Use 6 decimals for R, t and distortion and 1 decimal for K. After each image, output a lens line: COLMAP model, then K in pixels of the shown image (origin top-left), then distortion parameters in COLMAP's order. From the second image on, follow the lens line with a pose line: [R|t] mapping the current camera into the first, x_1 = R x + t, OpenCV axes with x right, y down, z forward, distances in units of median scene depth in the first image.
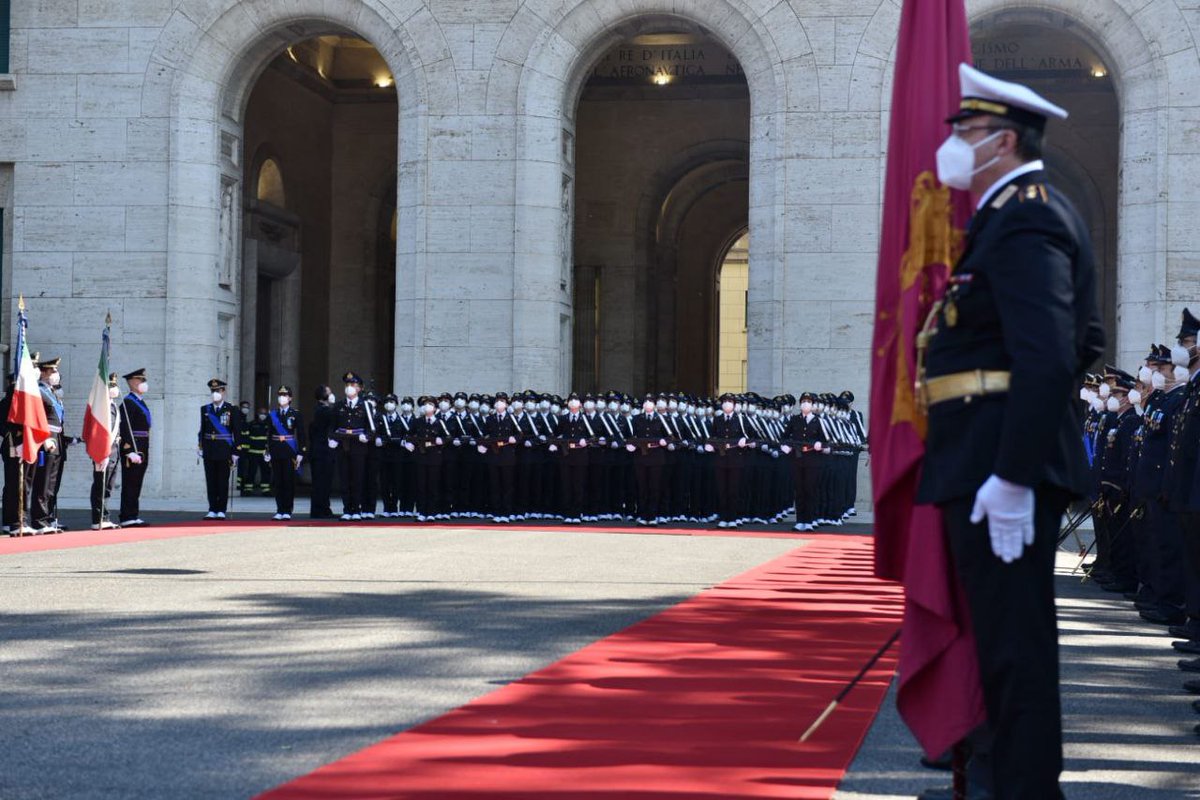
lens RADIAL K [[2195.4, 0, 600.0], [0, 2195.4, 400.0], [0, 0, 1]] dist [0.182321, -0.077261]
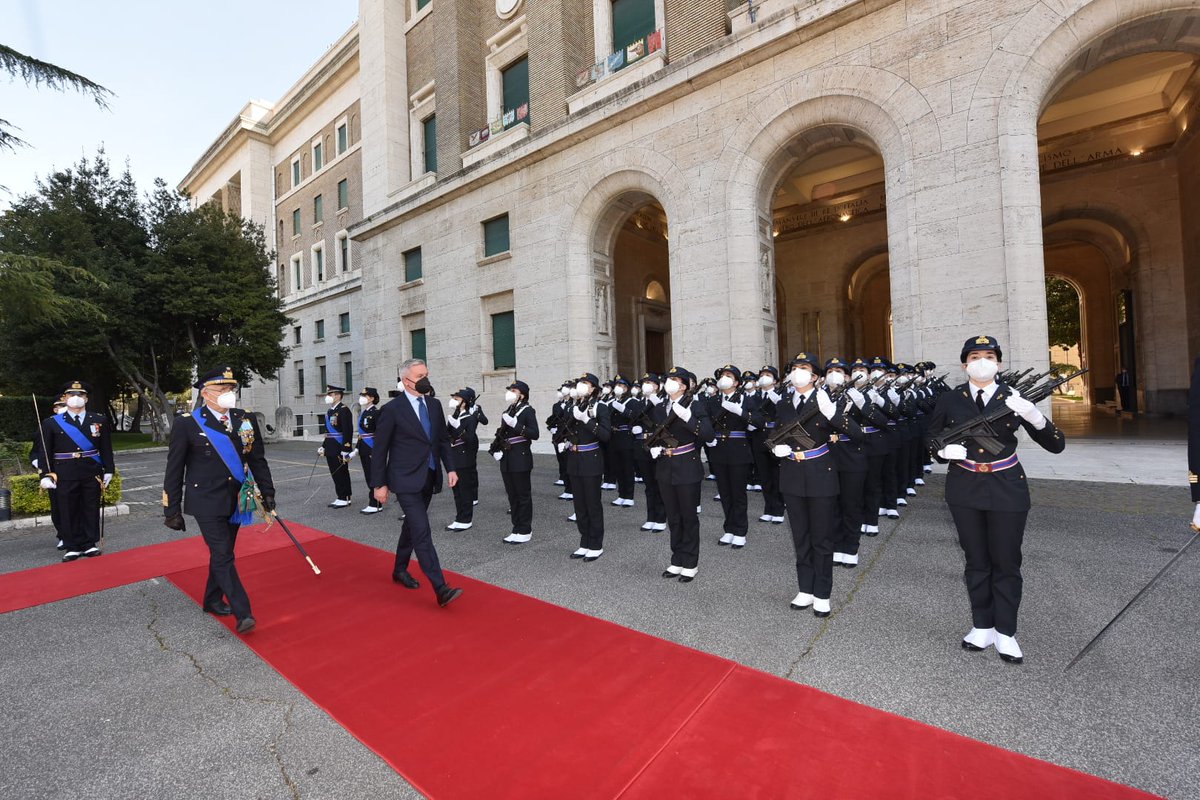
lens RADIAL K [[509.2, 0, 587.4], [0, 509.2, 395.3], [0, 0, 1]] dist [-0.012518, -0.000487]
pose [[0.873880, -0.051836, -0.483370, 0.048797], [0.064832, 0.997844, 0.010202, 0.001079], [0.481799, -0.040253, 0.875357, 0.585910]]
